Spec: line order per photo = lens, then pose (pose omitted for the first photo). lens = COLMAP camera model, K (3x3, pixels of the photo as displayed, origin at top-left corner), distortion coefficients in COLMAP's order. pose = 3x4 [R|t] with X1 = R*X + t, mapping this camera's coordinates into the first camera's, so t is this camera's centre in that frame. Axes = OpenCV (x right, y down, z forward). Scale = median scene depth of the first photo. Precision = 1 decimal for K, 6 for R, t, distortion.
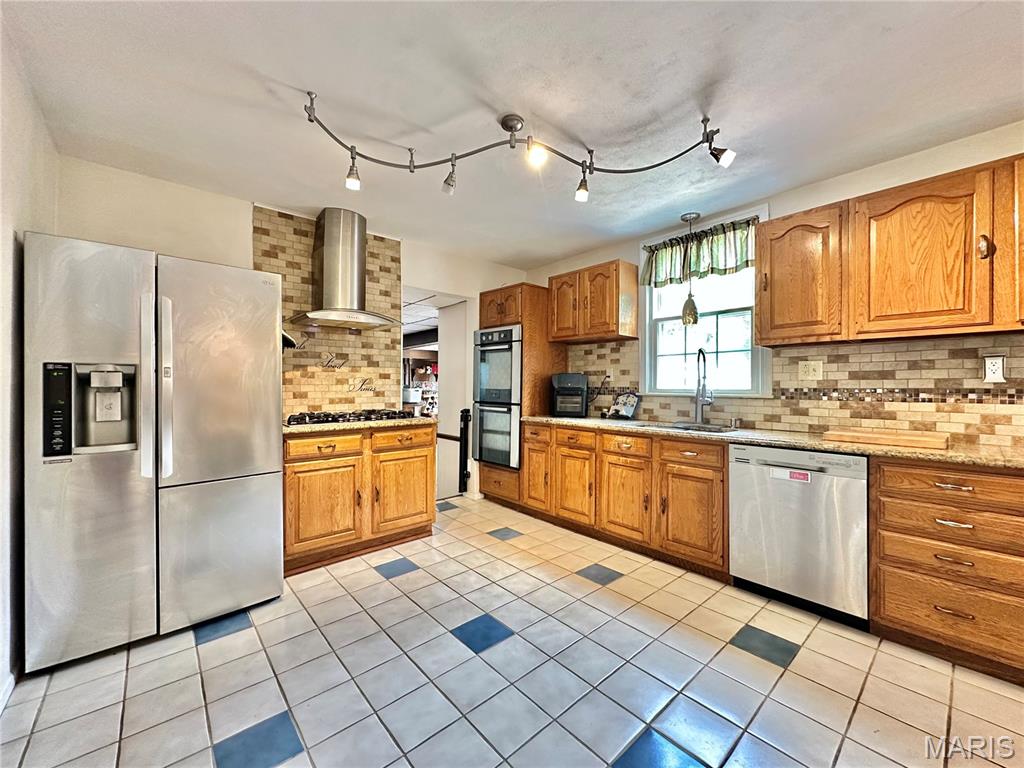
lens RADIAL K [[407.9, 0, 512.6], [0, 407.9, 384.4], [0, 0, 1]] dist [-0.001640, 0.000584]
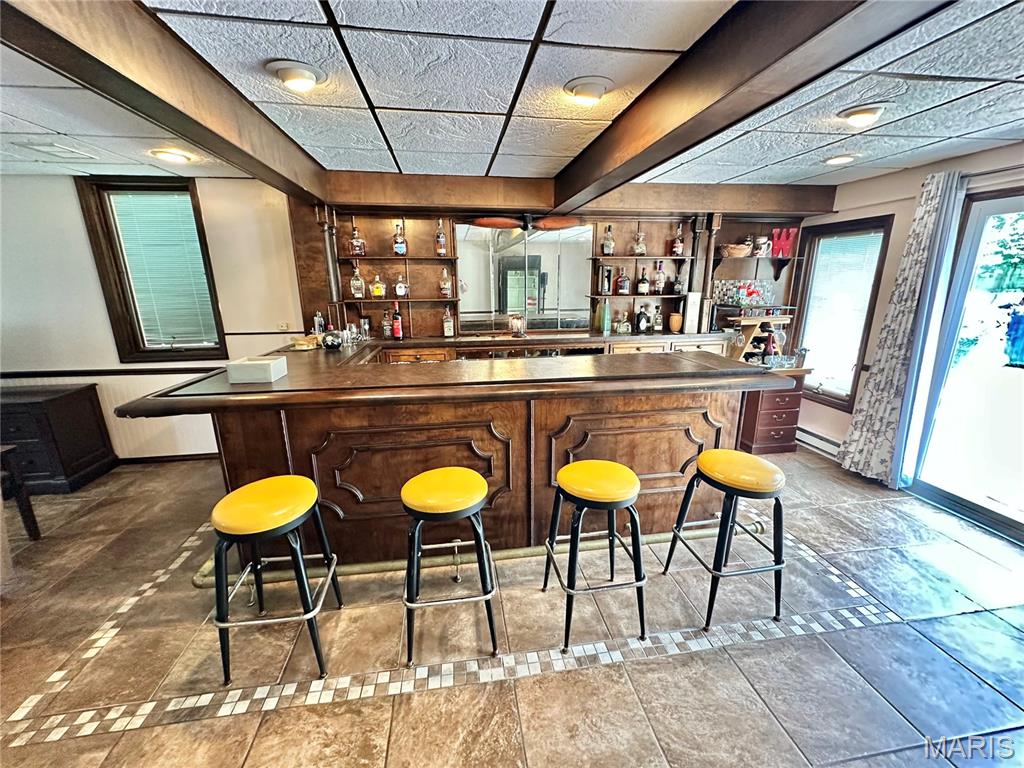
lens RADIAL K [[407.9, 0, 512.6], [0, 407.9, 384.4], [0, 0, 1]] dist [-0.001640, 0.000584]
pose [[0.842257, 0.126212, -0.524093, -0.681832], [0.012765, 0.967264, 0.253450, -0.045479], [0.538925, -0.220160, 0.813074, 2.032818]]
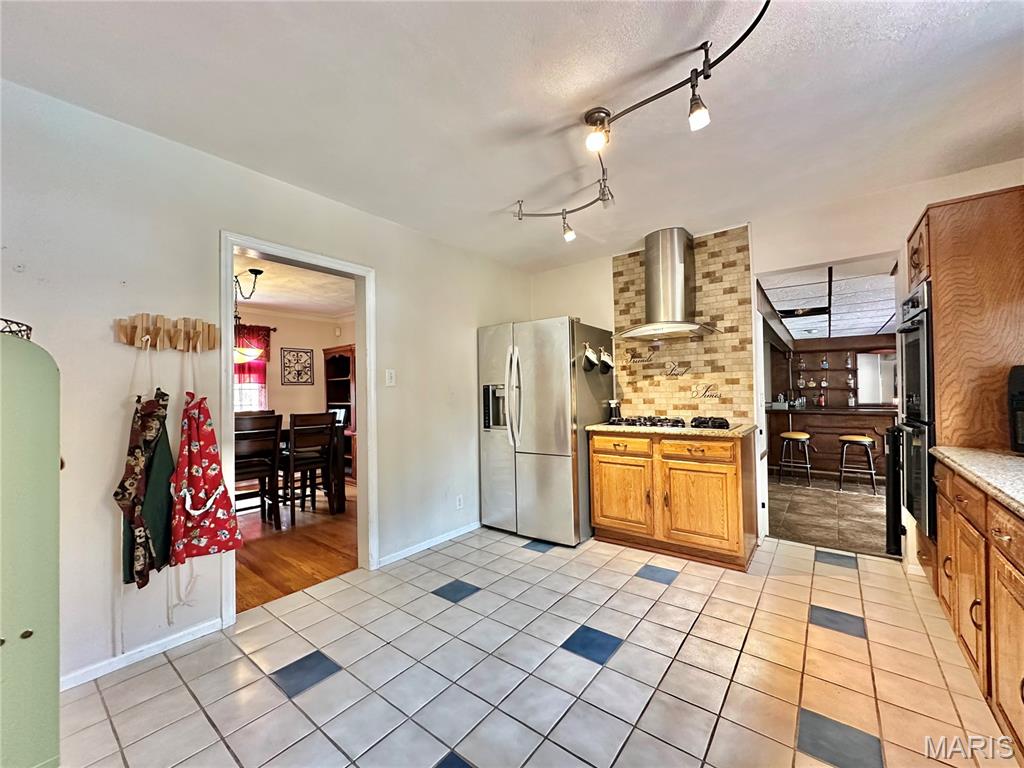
lens RADIAL K [[407.9, 0, 512.6], [0, 407.9, 384.4], [0, 0, 1]] dist [-0.001640, 0.000584]
pose [[0.182353, -0.021851, -0.982990, 0.599175], [0.021839, 0.999596, -0.018169, -0.009284], [0.982991, -0.018154, 0.182757, 0.430593]]
